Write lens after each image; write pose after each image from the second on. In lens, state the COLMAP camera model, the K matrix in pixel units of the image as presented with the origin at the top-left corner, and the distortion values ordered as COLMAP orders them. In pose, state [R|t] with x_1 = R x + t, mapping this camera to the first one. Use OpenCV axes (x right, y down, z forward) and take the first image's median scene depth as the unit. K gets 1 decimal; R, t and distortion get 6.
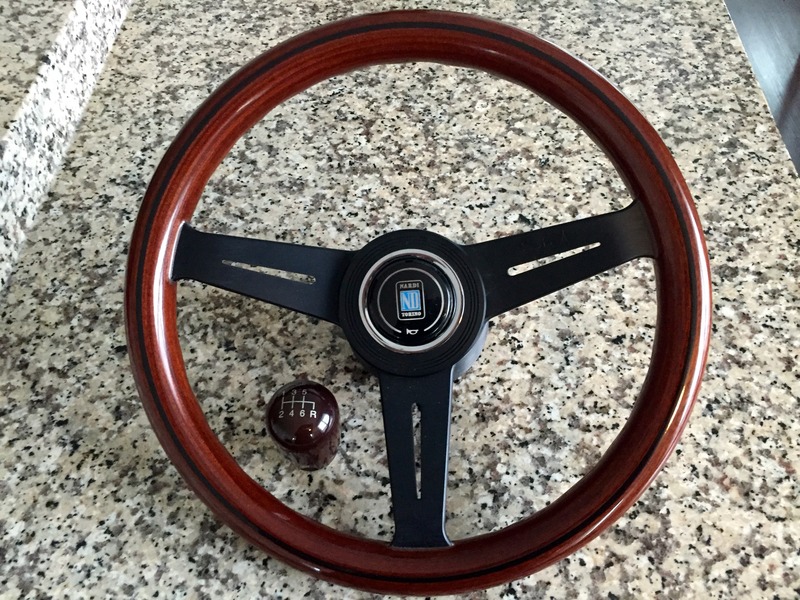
lens RADIAL K [[697.2, 0, 403.0], [0, 697.2, 302.4], [0, 0, 1]] dist [0.084228, -0.147165]
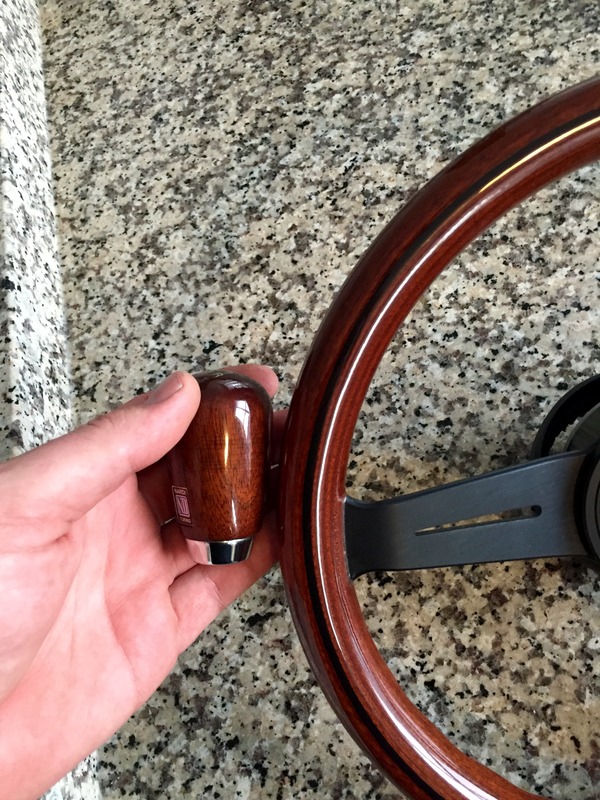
lens RADIAL K [[697.2, 0, 297.0], [0, 697.2, 404.0], [0, 0, 1]] dist [0.084228, -0.147165]
pose [[0.935501, -0.325668, -0.137034, -0.159232], [0.345290, 0.924904, 0.159143, -0.254513], [0.074916, -0.196195, 0.977699, 0.264144]]
